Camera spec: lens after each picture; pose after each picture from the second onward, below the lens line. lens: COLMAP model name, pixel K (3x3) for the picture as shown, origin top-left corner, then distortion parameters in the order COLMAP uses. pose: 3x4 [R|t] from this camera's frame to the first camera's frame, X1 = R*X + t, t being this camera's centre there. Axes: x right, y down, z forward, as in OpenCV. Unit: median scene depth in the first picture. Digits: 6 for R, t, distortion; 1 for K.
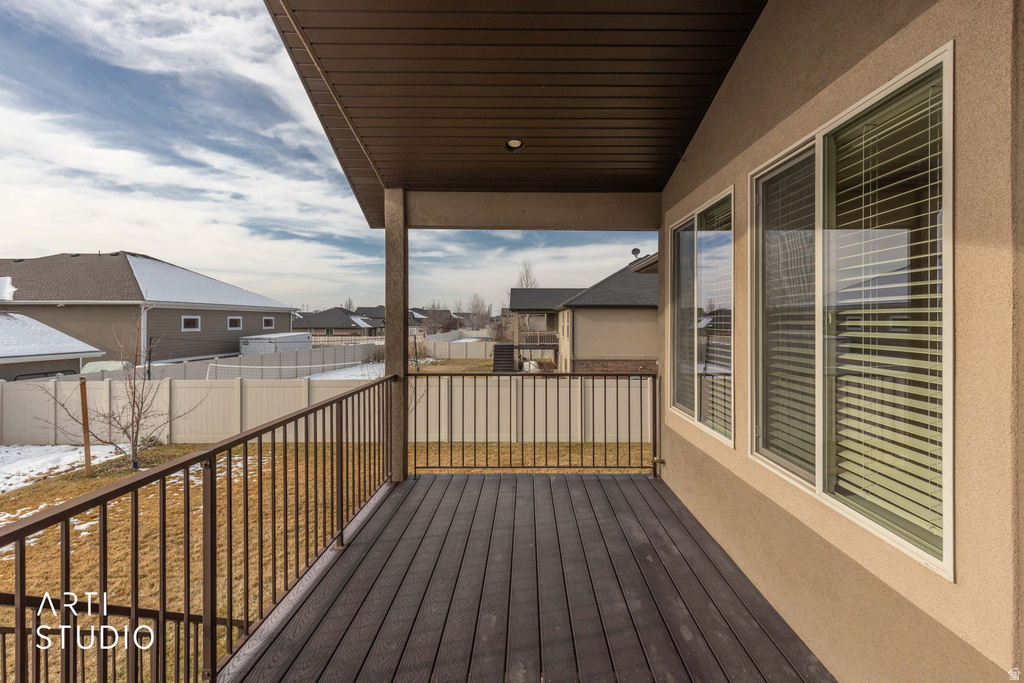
lens RADIAL K [[481.9, 0, 451.6], [0, 481.9, 314.9], [0, 0, 1]] dist [0.011732, -0.000596]
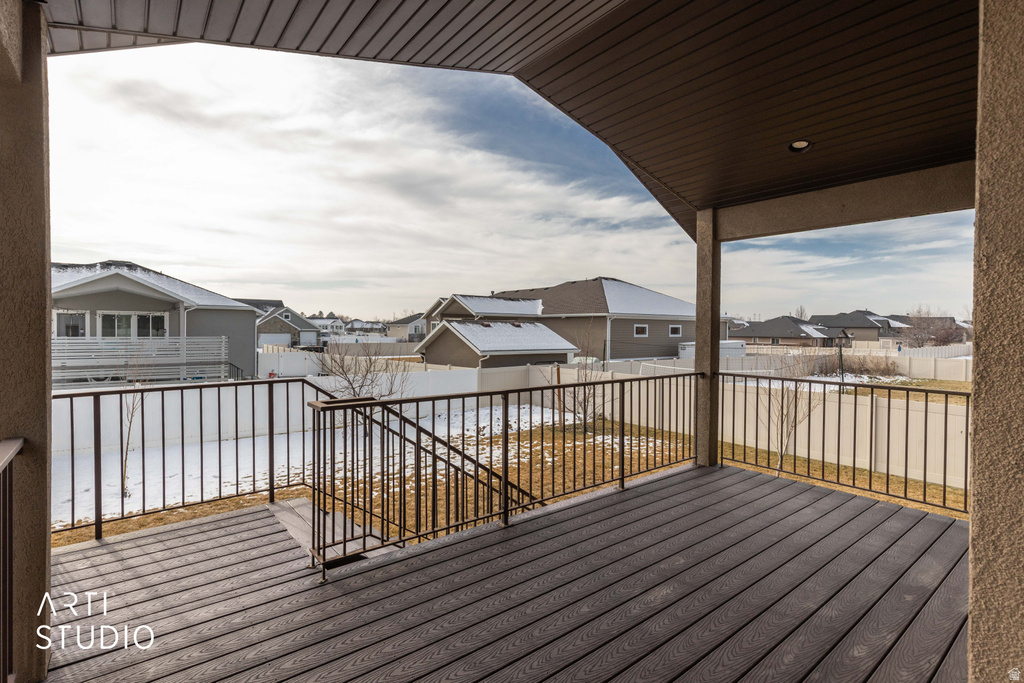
lens RADIAL K [[481.9, 0, 504.1], [0, 481.9, 335.7], [0, 0, 1]] dist [0.011732, -0.000596]
pose [[0.612620, 0.016405, -0.790208, 0.220816], [-0.001438, 0.999806, 0.019641, 0.006621], [0.790377, -0.010896, 0.612524, -0.033417]]
